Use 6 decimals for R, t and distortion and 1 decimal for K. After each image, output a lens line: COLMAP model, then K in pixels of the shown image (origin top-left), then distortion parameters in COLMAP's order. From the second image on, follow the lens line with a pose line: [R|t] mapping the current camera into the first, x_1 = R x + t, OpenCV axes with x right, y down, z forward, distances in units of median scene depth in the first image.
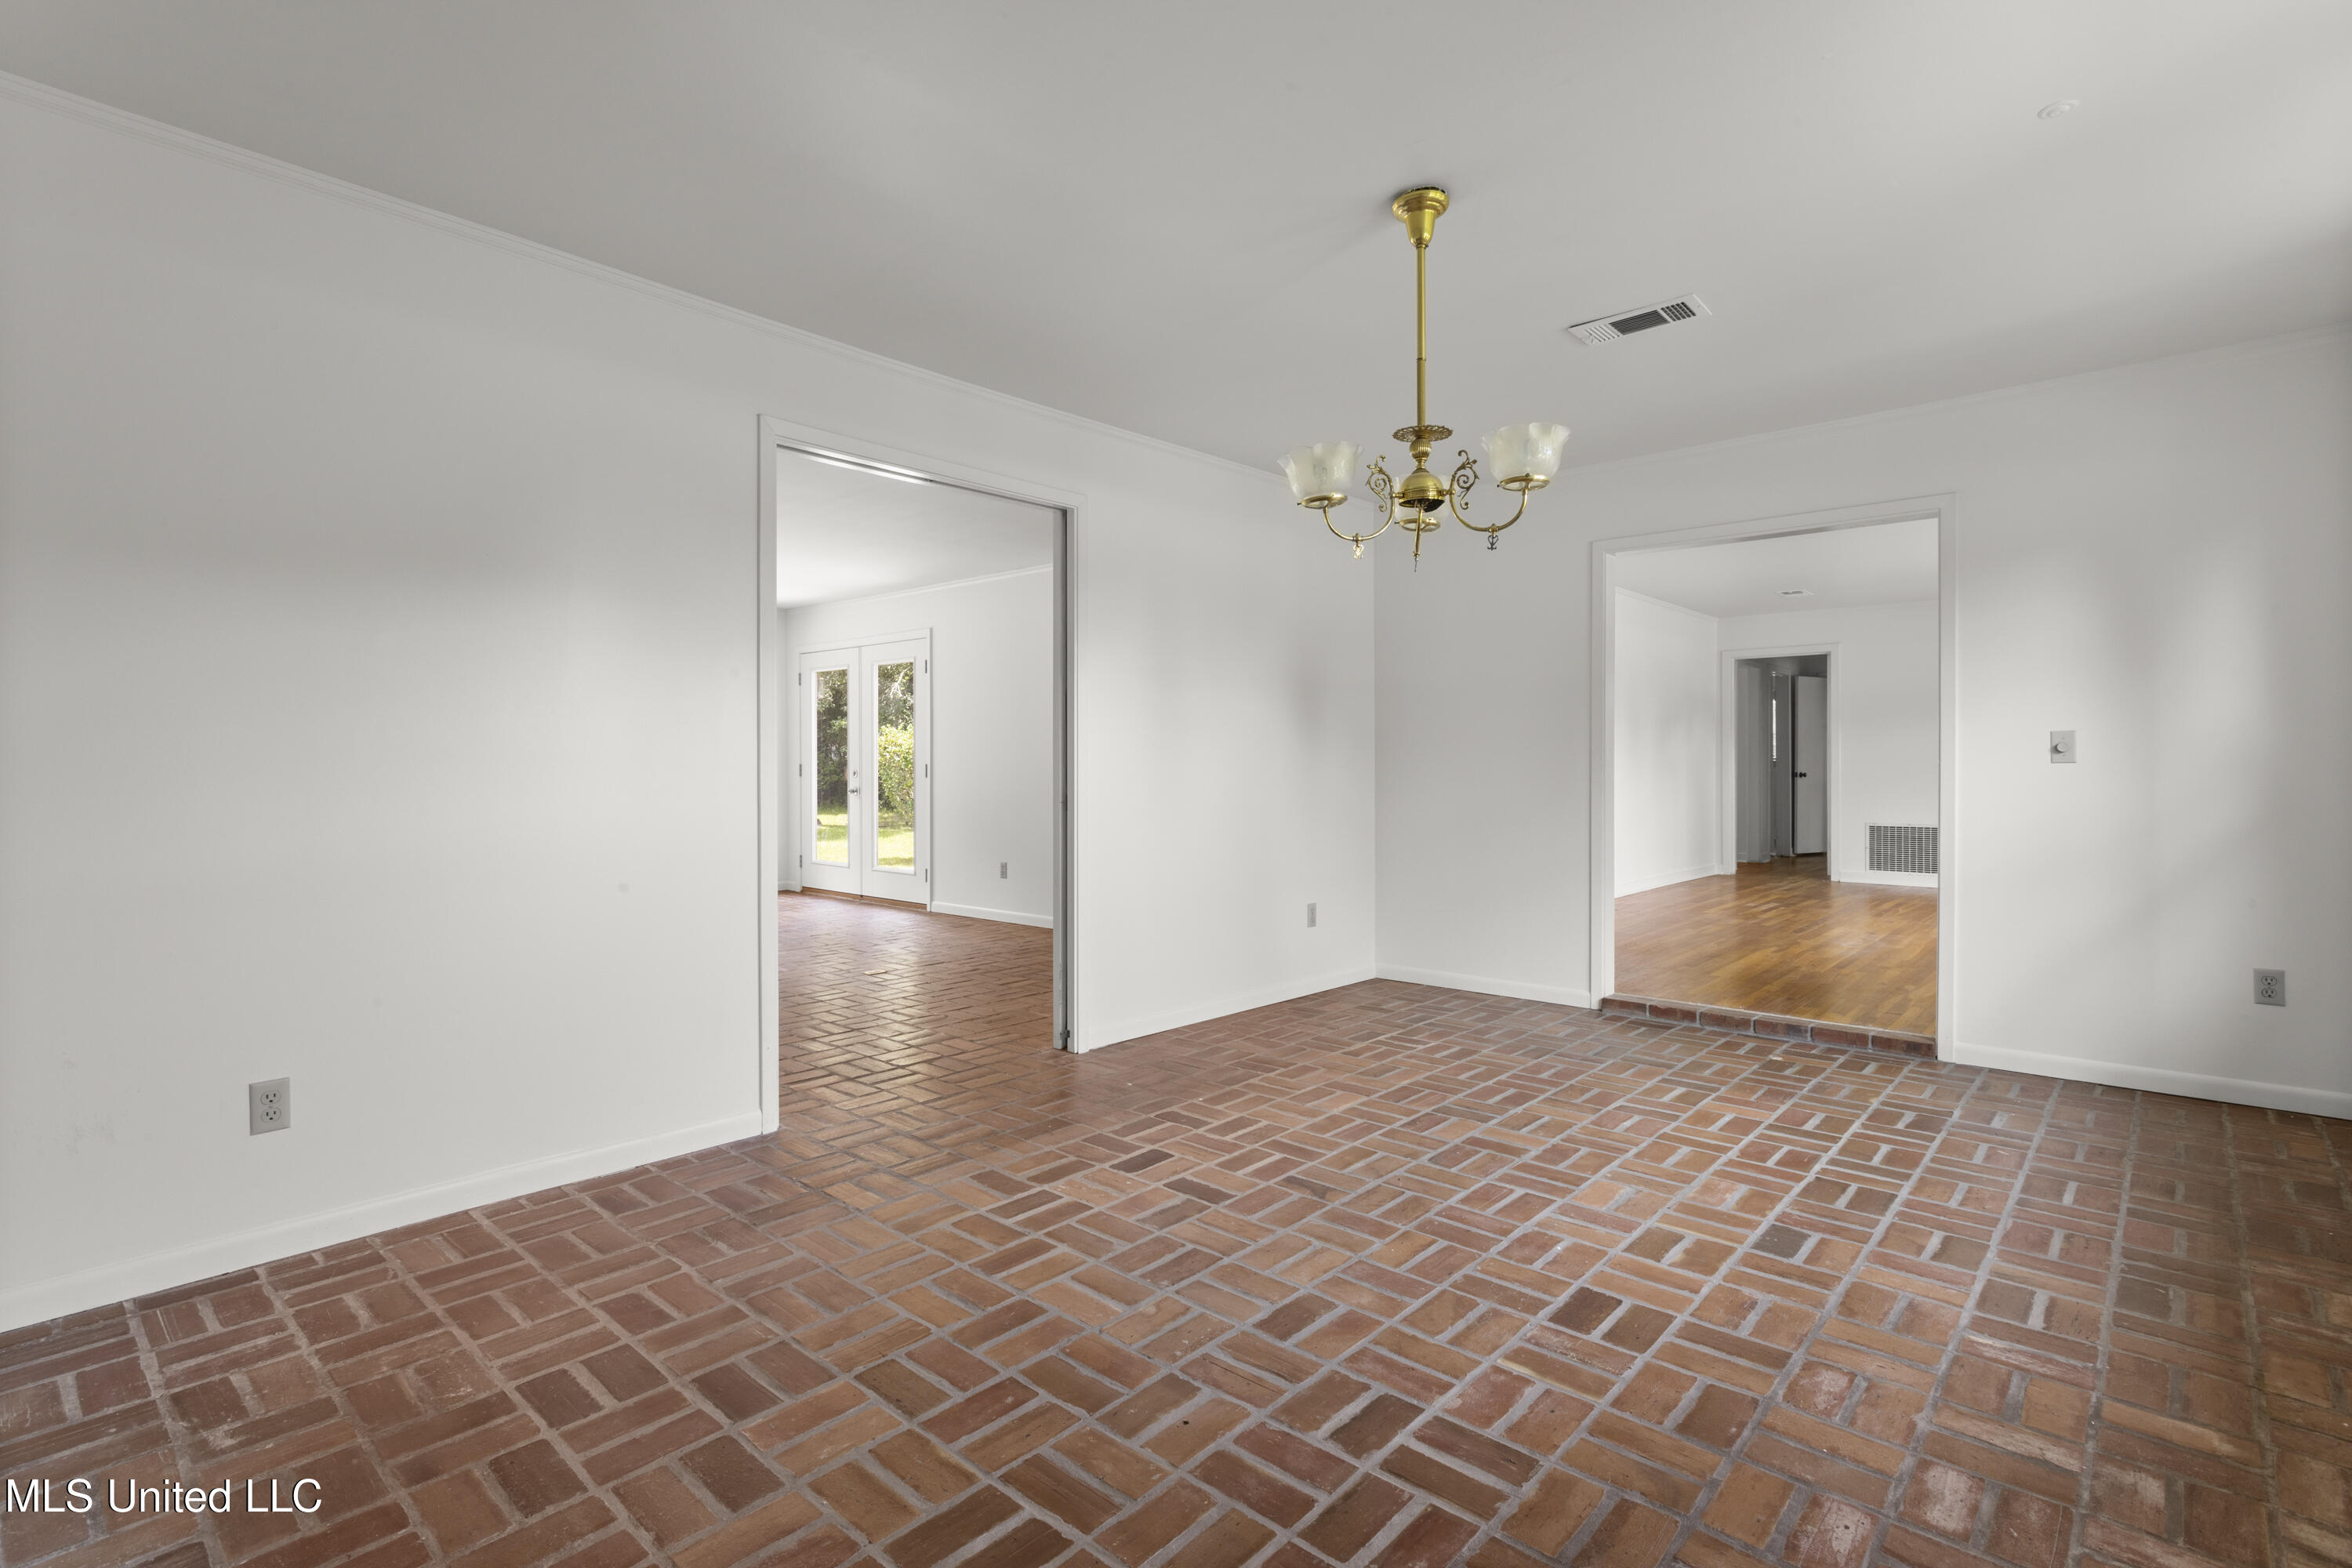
lens RADIAL K [[1111.1, 0, 1161.4], [0, 1111.1, 776.0], [0, 0, 1]] dist [-0.004212, 0.000592]
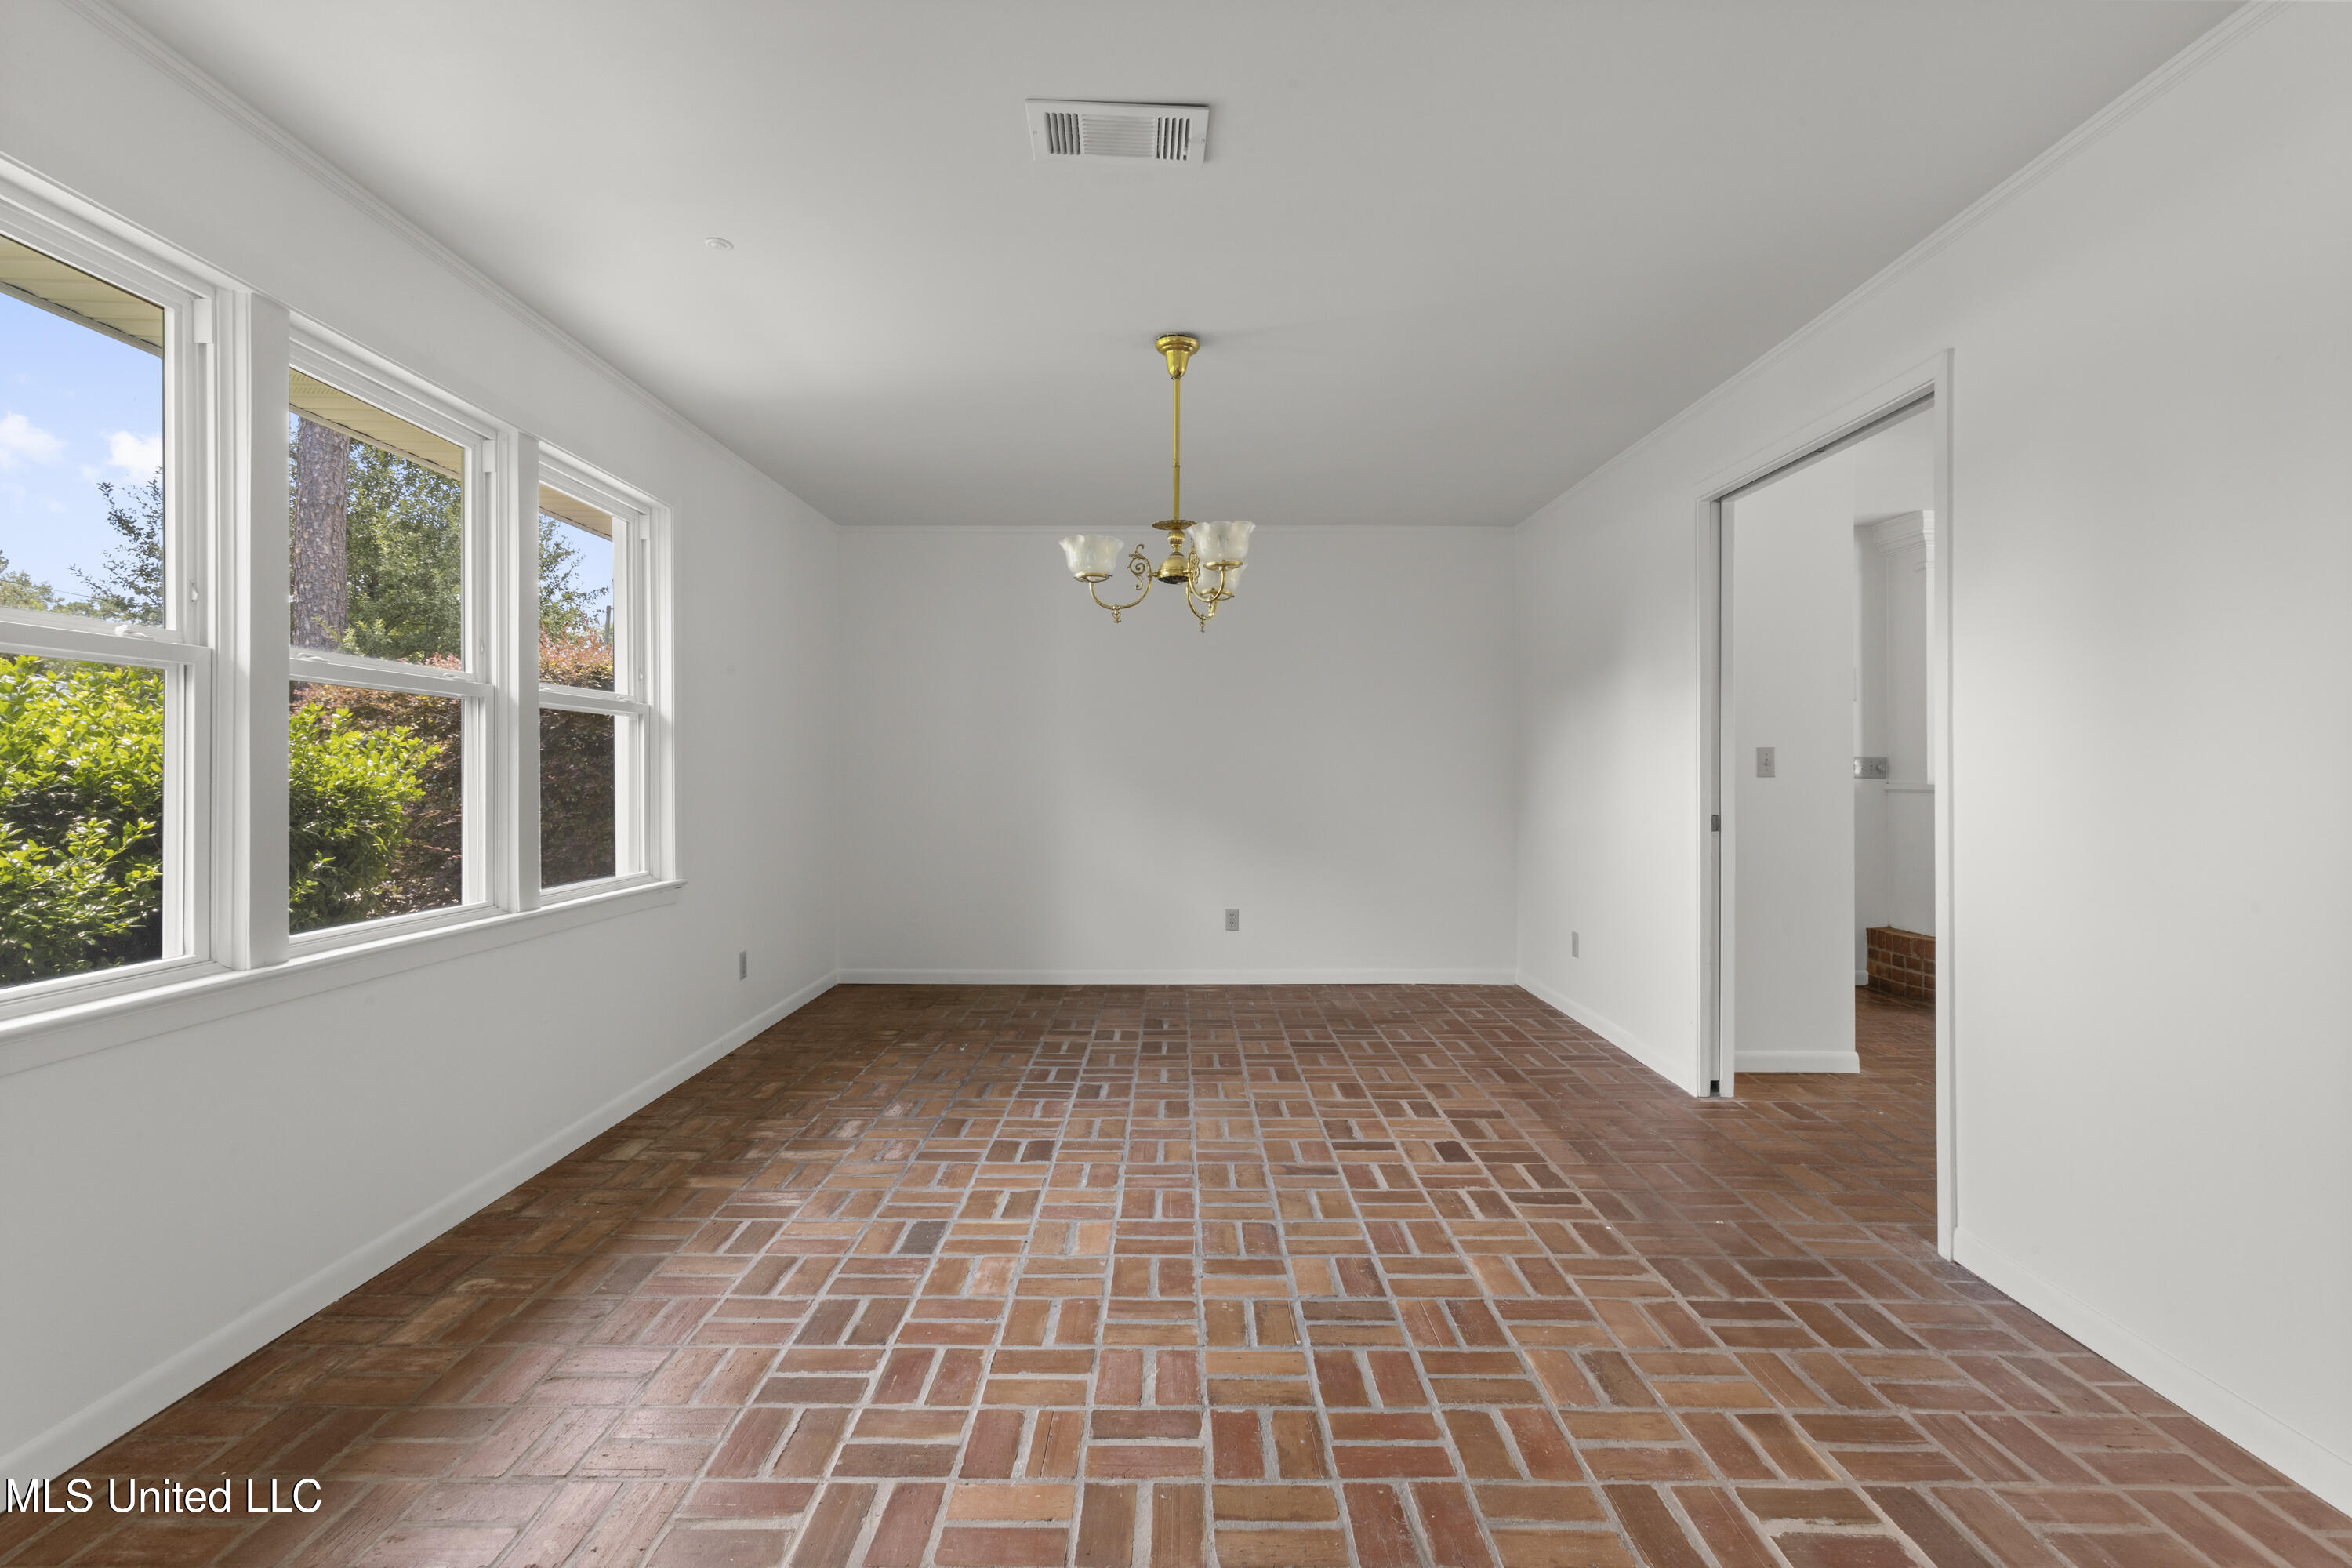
lens RADIAL K [[1111.1, 0, 1173.8], [0, 1111.1, 775.1], [0, 0, 1]] dist [-0.004212, 0.000592]
pose [[-0.736133, 0.007043, -0.676800, 0.966928], [-0.003934, 0.999884, 0.014684, -0.036448], [0.676825, 0.013472, -0.736021, 1.705778]]
